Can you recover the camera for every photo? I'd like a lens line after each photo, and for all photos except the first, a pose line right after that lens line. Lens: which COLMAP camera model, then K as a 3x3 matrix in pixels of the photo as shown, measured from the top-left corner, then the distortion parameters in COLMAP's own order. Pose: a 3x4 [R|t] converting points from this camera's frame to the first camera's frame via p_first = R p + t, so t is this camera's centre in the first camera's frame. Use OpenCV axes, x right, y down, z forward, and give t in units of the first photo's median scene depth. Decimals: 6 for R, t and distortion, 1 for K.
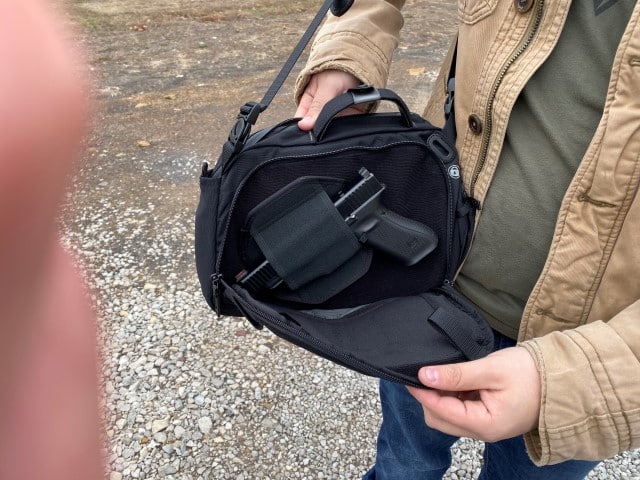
lens RADIAL K [[475.0, 0, 315.8], [0, 475.0, 239.8], [0, 0, 1]] dist [0.008187, 0.003192]
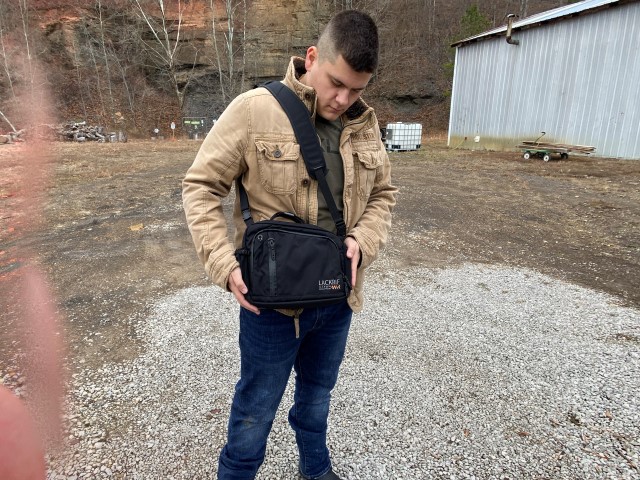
lens RADIAL K [[447.5, 0, 290.5], [0, 447.5, 249.4], [0, 0, 1]] dist [0.034191, -0.045564]
pose [[0.836063, -0.198605, 0.511424, -0.172539], [0.334250, 0.923593, -0.187759, 0.130402], [-0.435057, 0.327922, 0.838566, -0.339930]]
